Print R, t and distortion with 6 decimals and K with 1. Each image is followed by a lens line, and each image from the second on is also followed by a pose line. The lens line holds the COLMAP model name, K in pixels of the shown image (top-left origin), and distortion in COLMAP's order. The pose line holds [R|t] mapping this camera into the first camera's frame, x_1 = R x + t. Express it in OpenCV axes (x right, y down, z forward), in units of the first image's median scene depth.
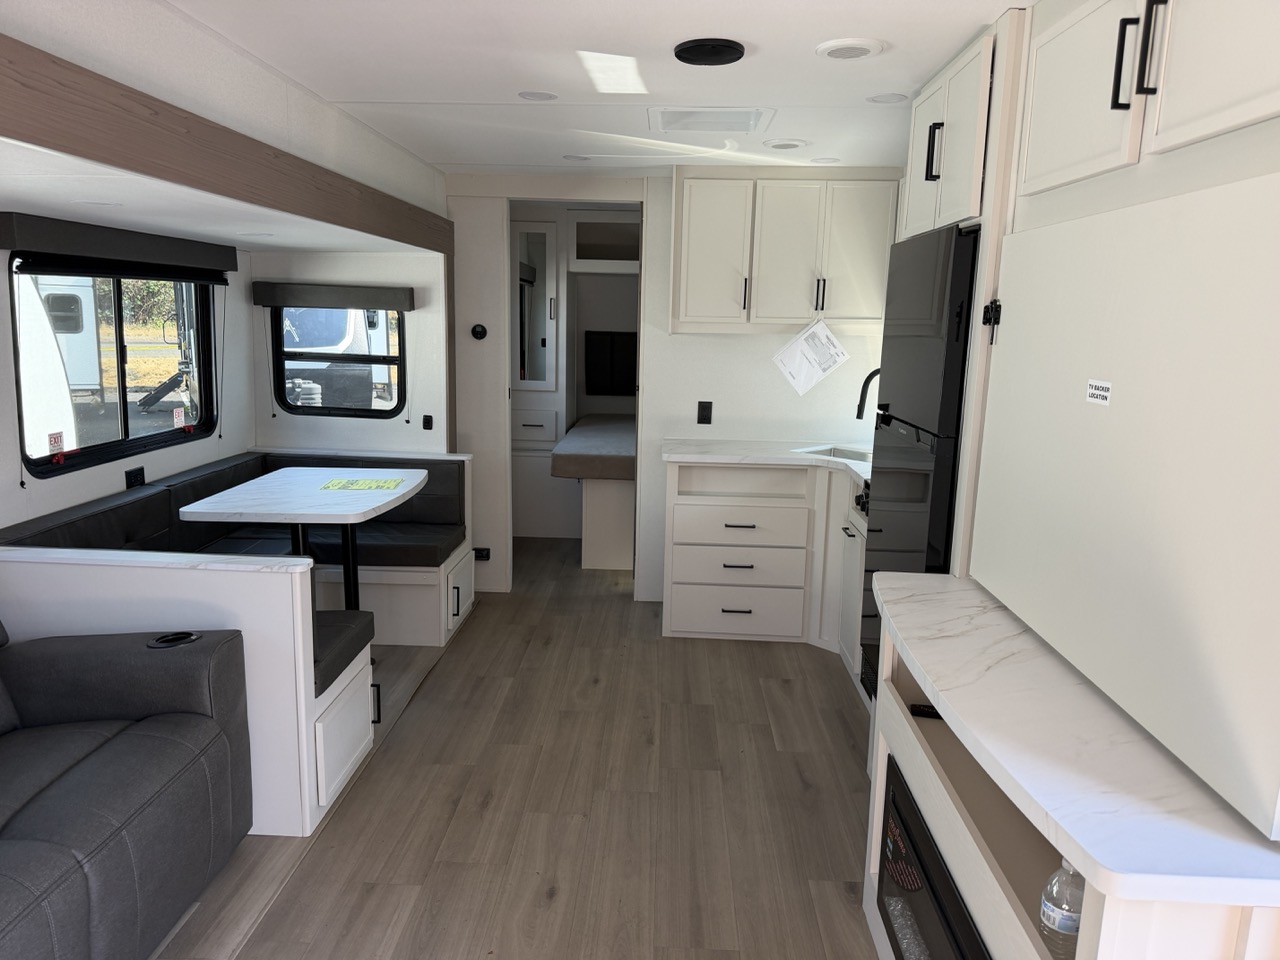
lens RADIAL K [[896.4, 0, 636.1], [0, 896.4, 490.9], [0, 0, 1]] dist [0.082046, -0.107811]
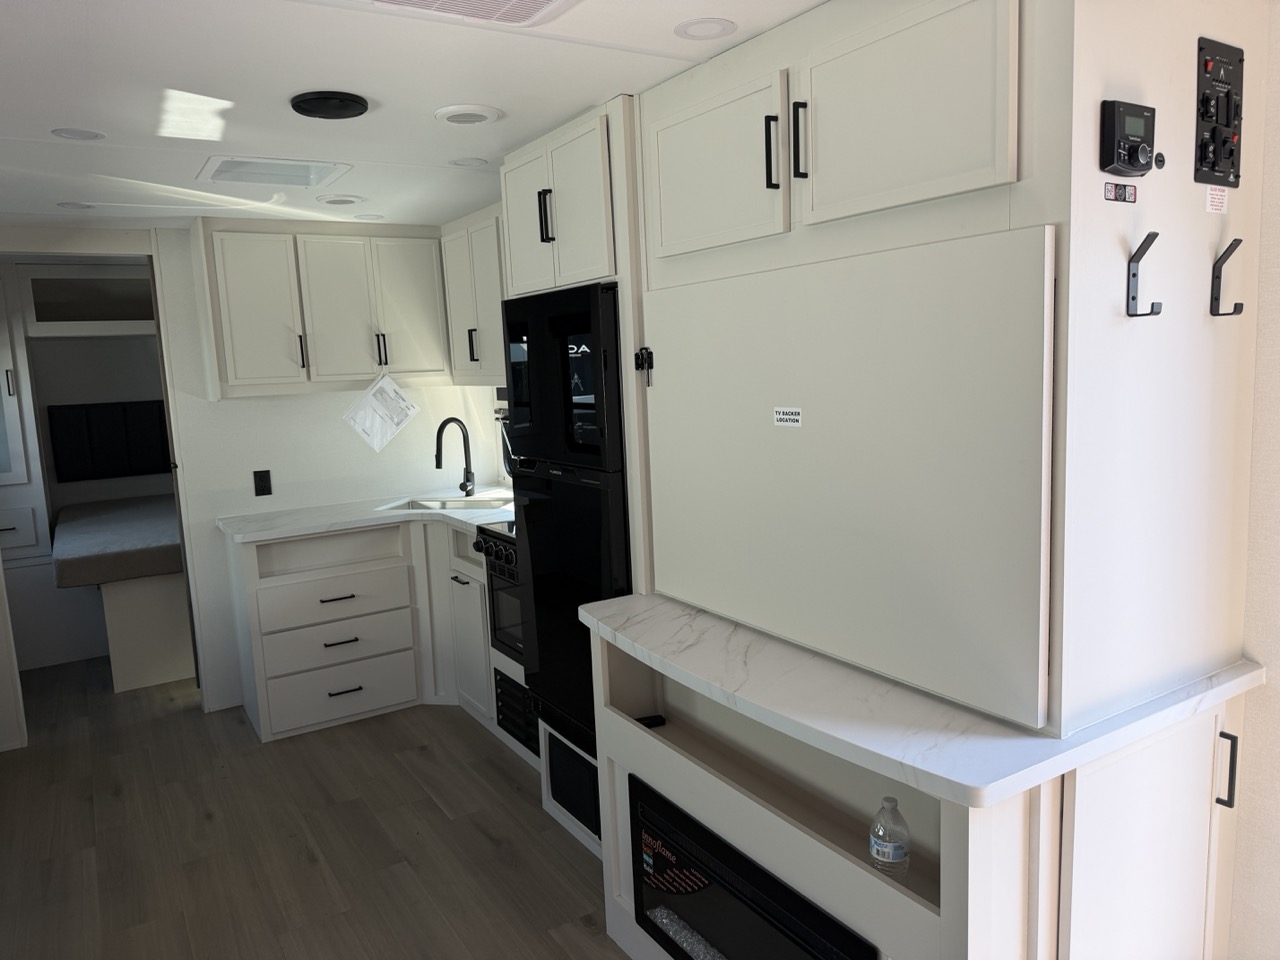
lens RADIAL K [[896.4, 0, 630.4], [0, 896.4, 477.1], [0, 0, 1]] dist [0.082046, -0.107811]
pose [[0.828260, -0.132148, 0.544539, -0.144675], [0.169087, 0.985436, -0.018042, -0.018317], [-0.534224, 0.107018, 0.838541, 0.047010]]
